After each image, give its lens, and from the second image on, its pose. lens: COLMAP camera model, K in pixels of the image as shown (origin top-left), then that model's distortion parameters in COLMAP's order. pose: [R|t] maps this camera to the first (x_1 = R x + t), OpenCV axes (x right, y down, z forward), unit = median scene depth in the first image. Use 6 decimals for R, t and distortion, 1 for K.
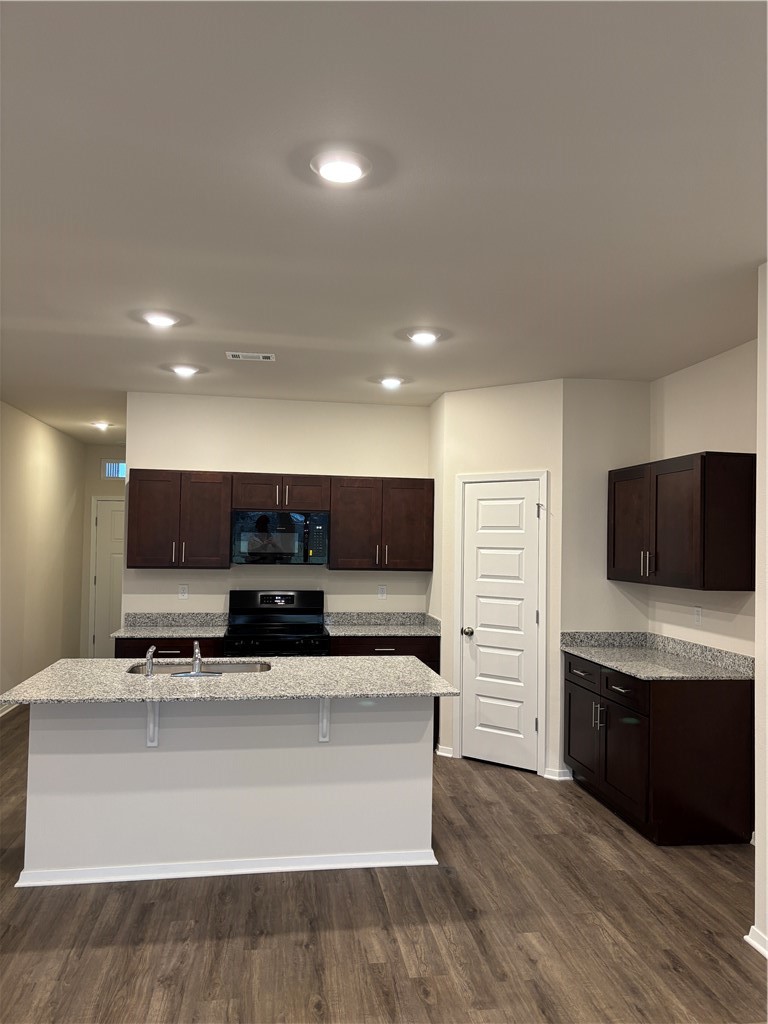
lens RADIAL K [[767.1, 0, 379.8], [0, 767.1, 512.4], [0, 0, 1]] dist [0.039902, -0.046132]
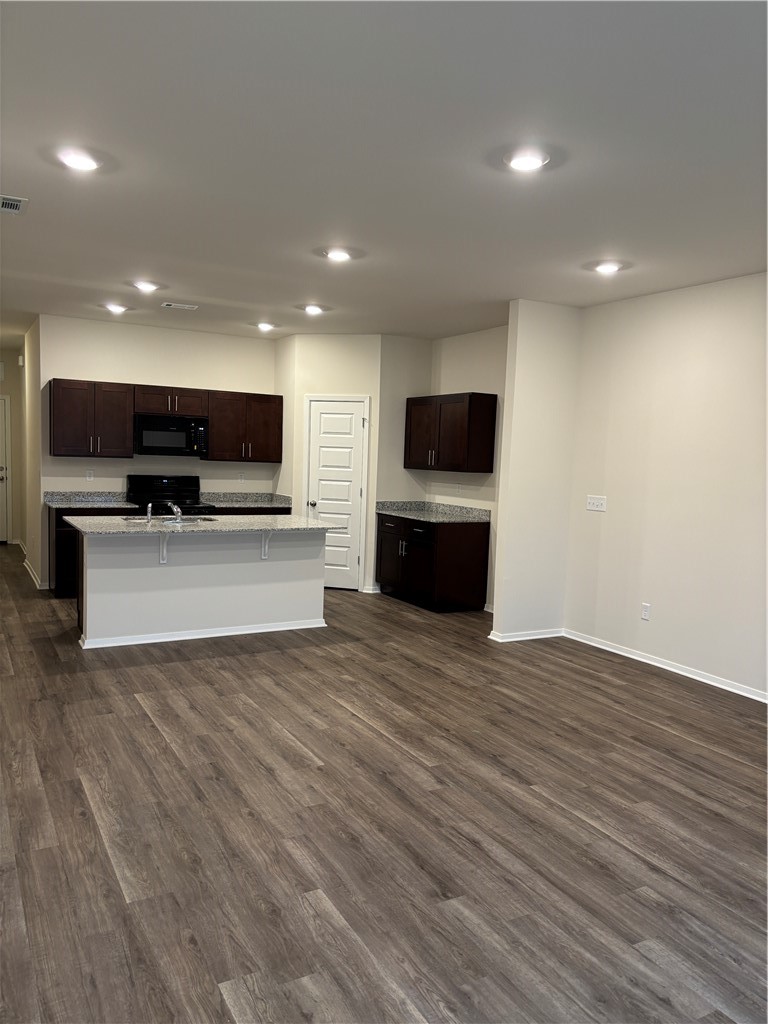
lens RADIAL K [[767.1, 0, 385.2], [0, 767.1, 513.5], [0, 0, 1]] dist [0.039902, -0.046132]
pose [[0.933154, -0.008921, 0.359367, -0.306670], [-0.035787, 0.992420, 0.117563, -0.004096], [-0.357692, -0.122565, 0.925762, -0.450685]]
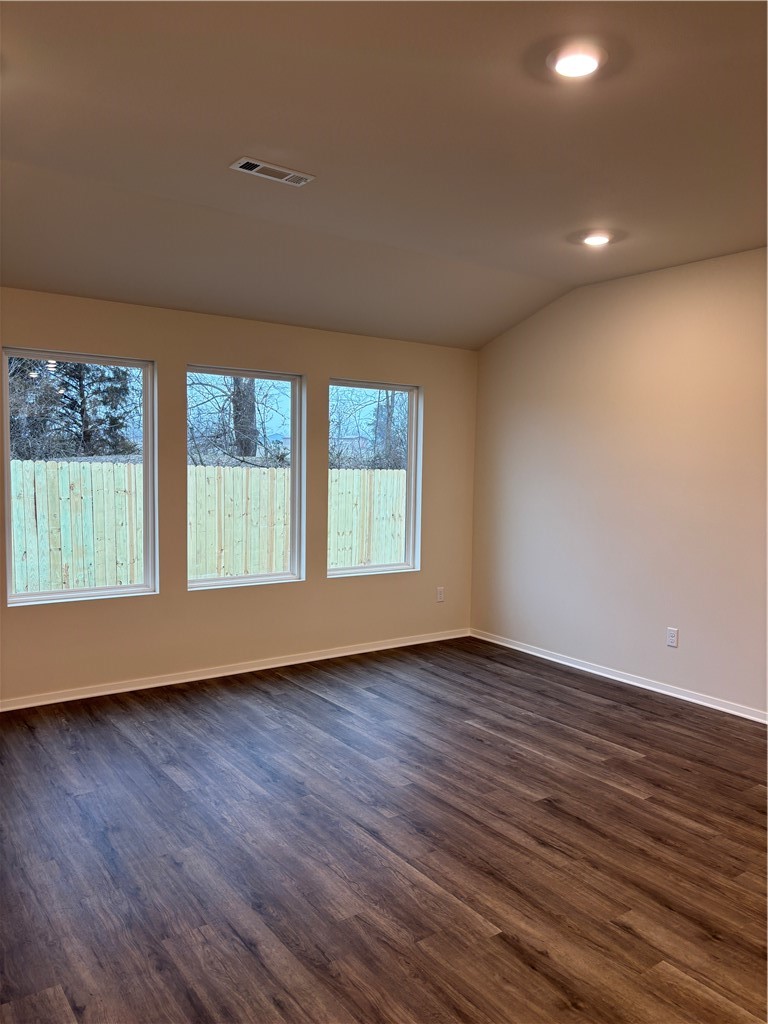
lens RADIAL K [[767.1, 0, 387.9], [0, 767.1, 512.3], [0, 0, 1]] dist [0.039902, -0.046132]
pose [[-0.882905, 0.002671, -0.469545, 0.338231], [-0.012375, 0.999504, 0.028954, 0.042904], [0.469389, 0.031375, -0.882434, 0.482181]]
